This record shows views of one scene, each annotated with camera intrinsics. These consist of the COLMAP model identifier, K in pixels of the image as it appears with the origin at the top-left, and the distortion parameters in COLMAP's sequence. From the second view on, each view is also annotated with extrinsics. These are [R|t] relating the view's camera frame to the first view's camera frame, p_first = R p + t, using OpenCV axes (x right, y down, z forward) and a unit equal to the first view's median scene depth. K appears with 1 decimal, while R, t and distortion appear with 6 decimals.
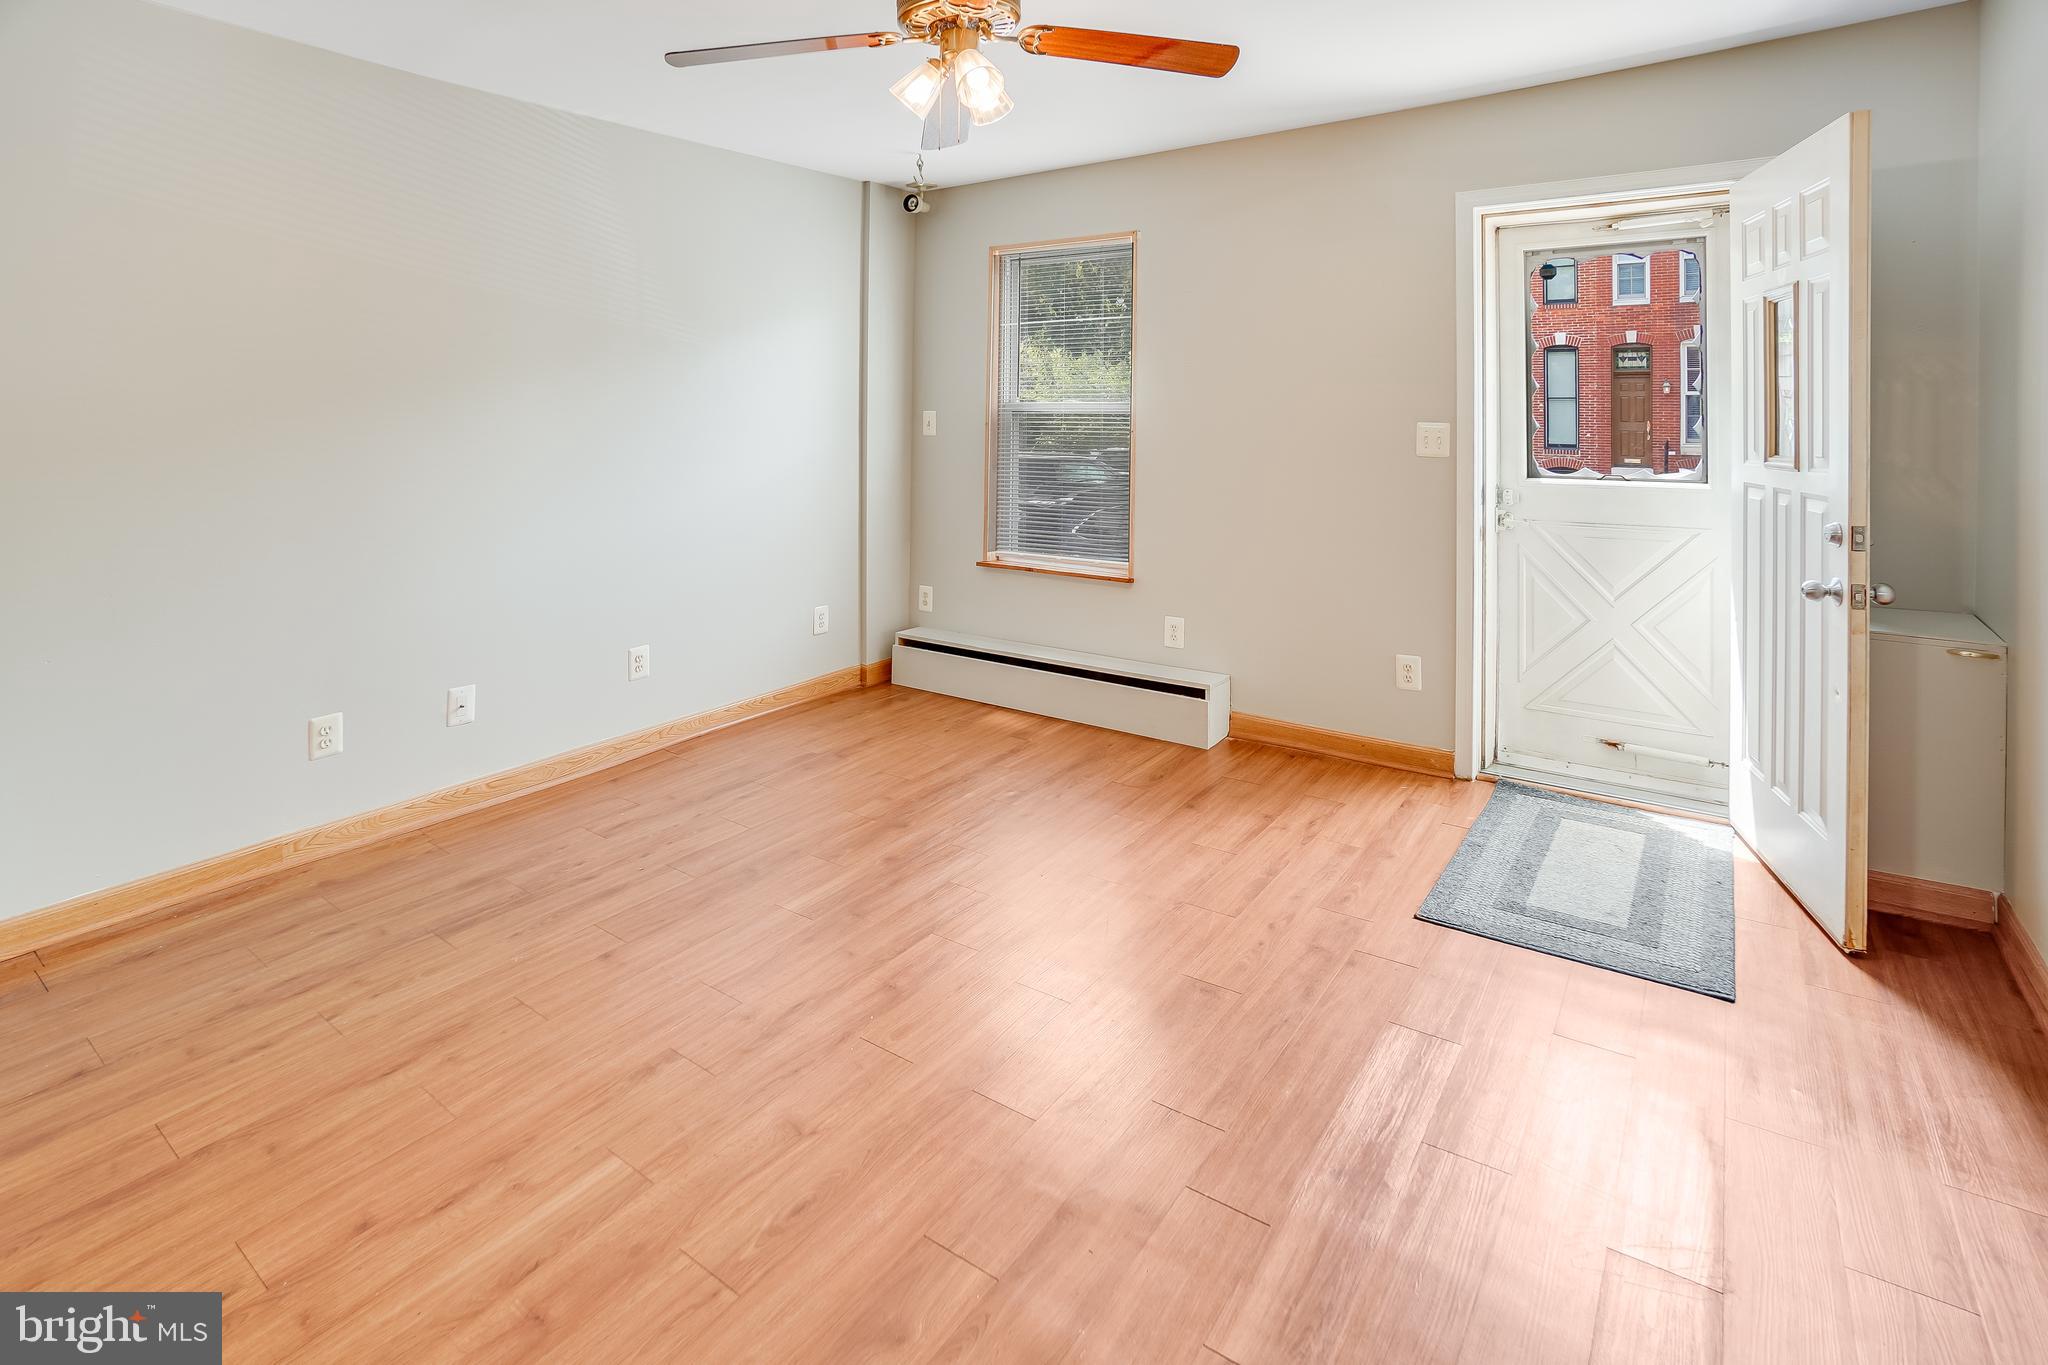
lens RADIAL K [[1004.0, 0, 1012.1], [0, 1004.0, 392.8], [0, 0, 1]] dist [-0.025686, 0.000356]
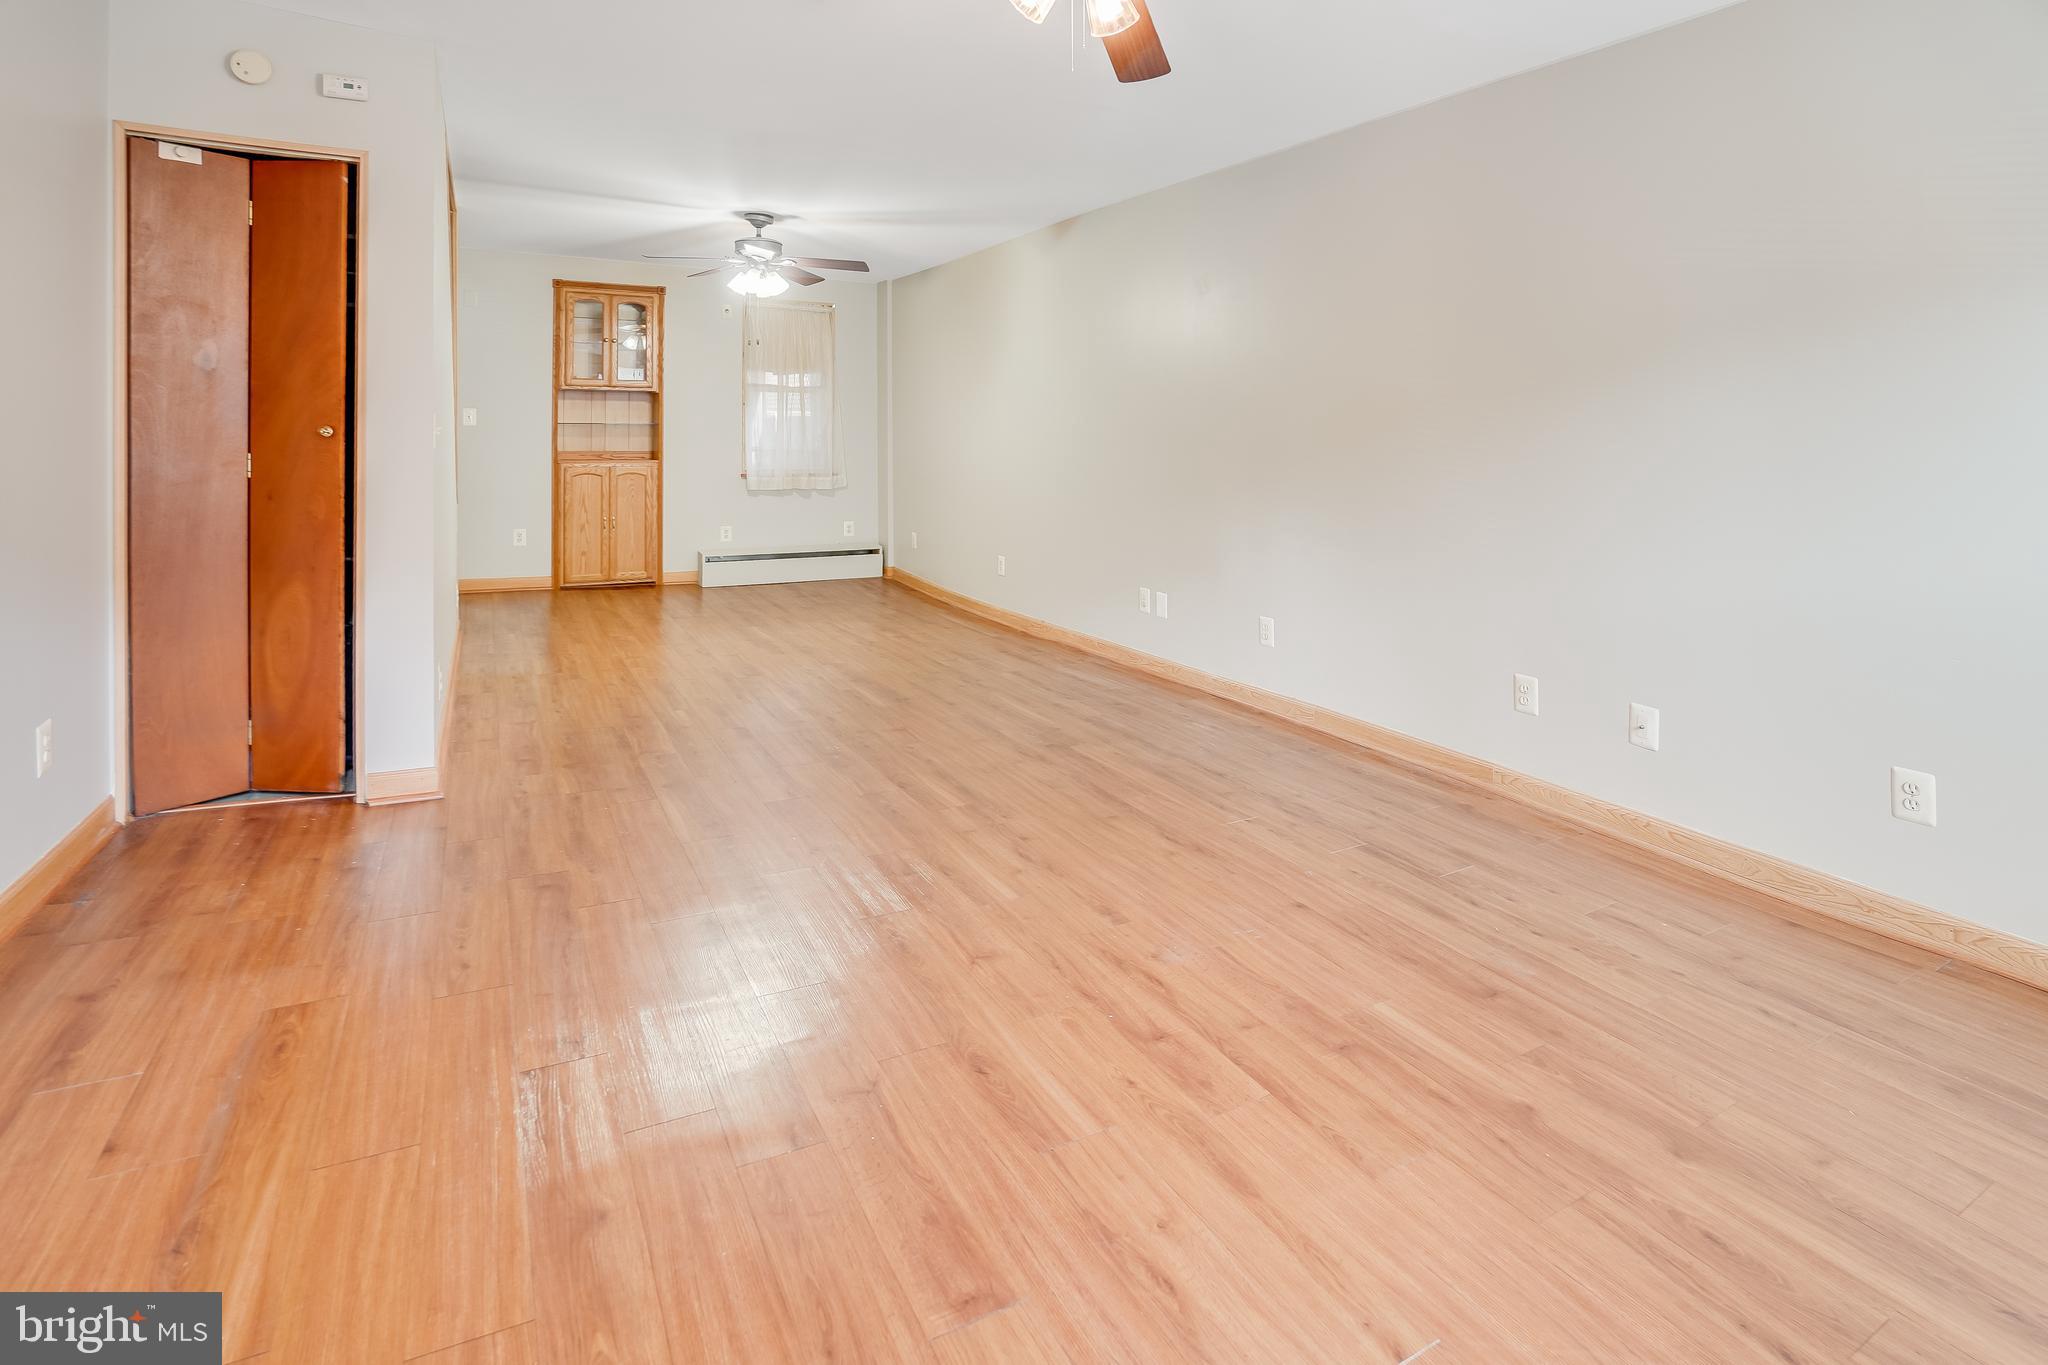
lens RADIAL K [[1006.1, 0, 1023.2], [0, 1006.1, 466.7], [0, 0, 1]] dist [-0.028848, 0.000426]
pose [[-0.420843, 0.038561, -0.906313, 0.789282], [-0.003548, 0.999019, 0.044153, 0.071414], [0.907126, 0.021797, -0.420294, 1.414195]]
